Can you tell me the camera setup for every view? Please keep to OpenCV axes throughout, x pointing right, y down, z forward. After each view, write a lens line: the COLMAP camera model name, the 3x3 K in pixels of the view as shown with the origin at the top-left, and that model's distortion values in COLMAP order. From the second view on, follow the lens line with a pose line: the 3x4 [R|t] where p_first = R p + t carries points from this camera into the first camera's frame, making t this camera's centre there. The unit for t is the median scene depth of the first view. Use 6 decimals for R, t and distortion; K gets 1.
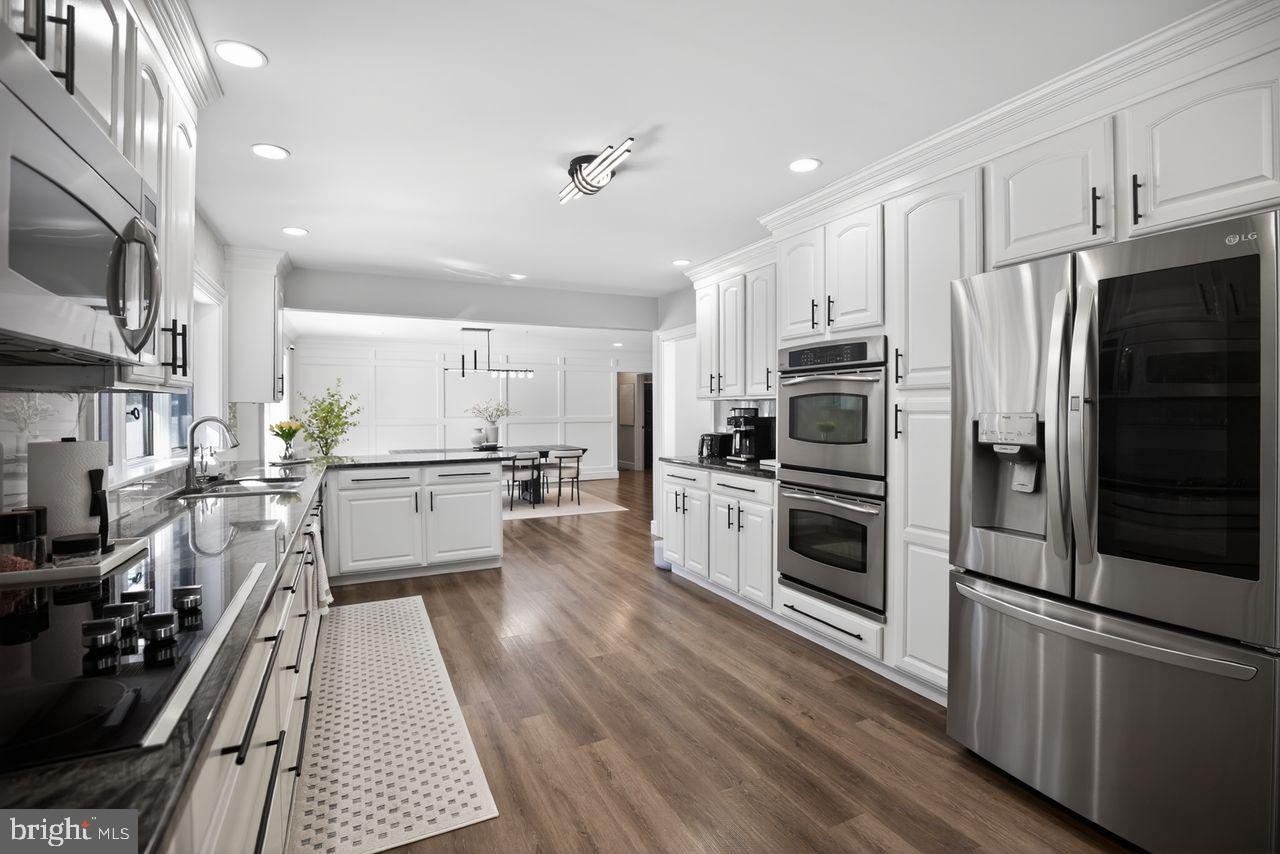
lens RADIAL K [[590.0, 0, 640.9], [0, 590.0, 418.0], [0, 0, 1]] dist [-0.030225, -0.000023]
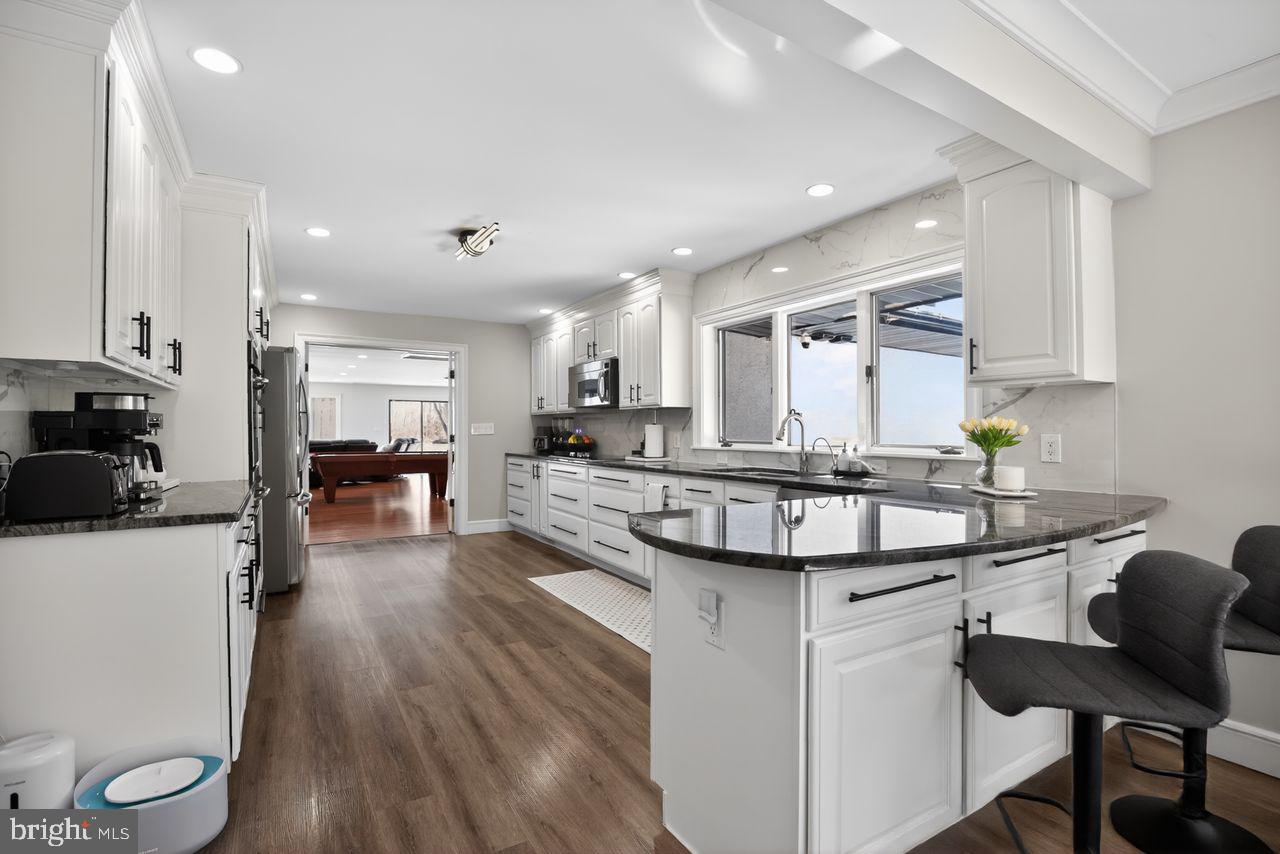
lens RADIAL K [[594.8, 0, 637.4], [0, 594.8, 430.1], [0, 0, 1]] dist [-0.015428, -0.000029]
pose [[-0.996431, 0.005220, -0.084246, -0.262044], [0.004172, 0.999912, 0.012601, 0.011412], [0.084305, 0.012205, -0.996365, 1.853012]]
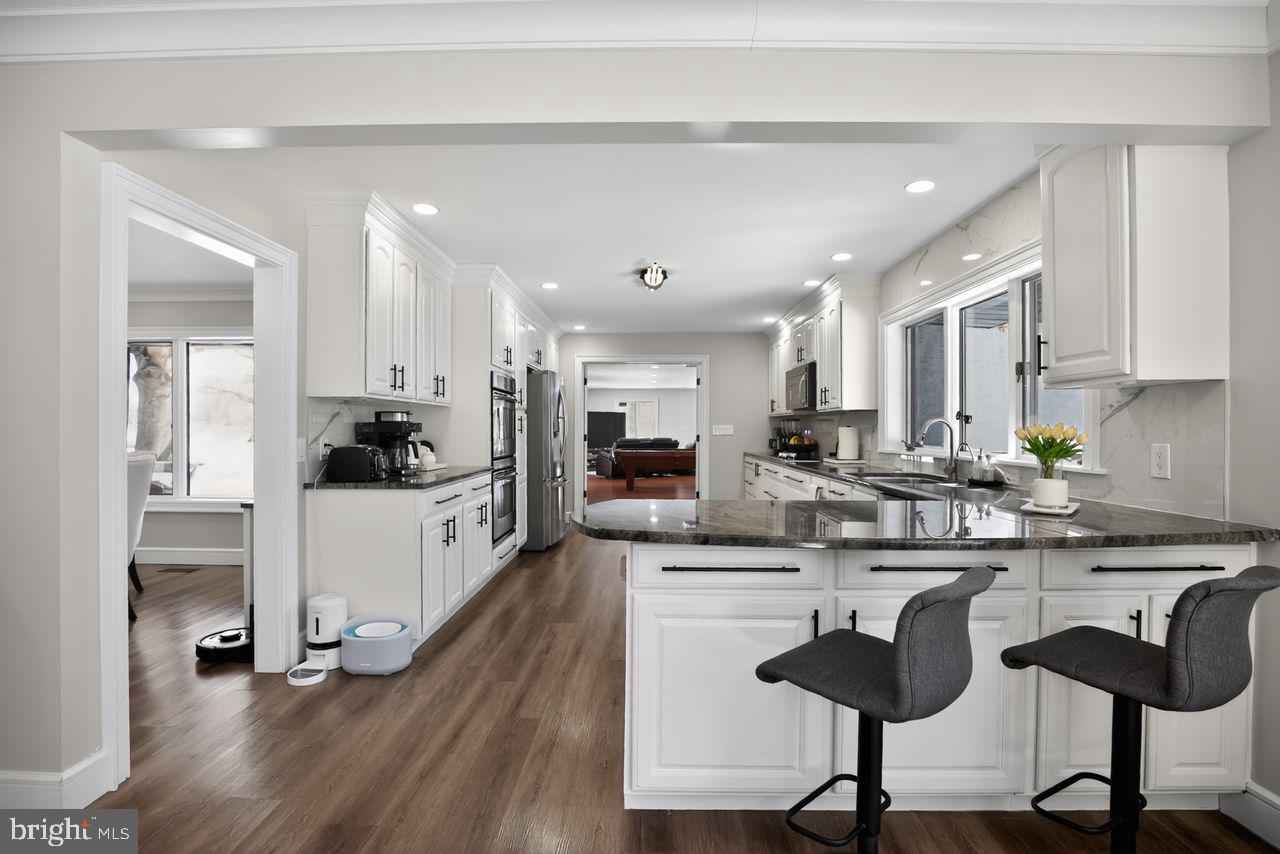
lens RADIAL K [[599.3, 0, 640.0], [0, 599.3, 427.0], [0, 0, 1]] dist [-0.001849, -0.000257]
pose [[-0.890013, 0.004112, 0.455917, -0.635276], [0.008176, 0.999942, 0.006942, 0.002499], [-0.455863, 0.009906, -0.889995, 1.943056]]
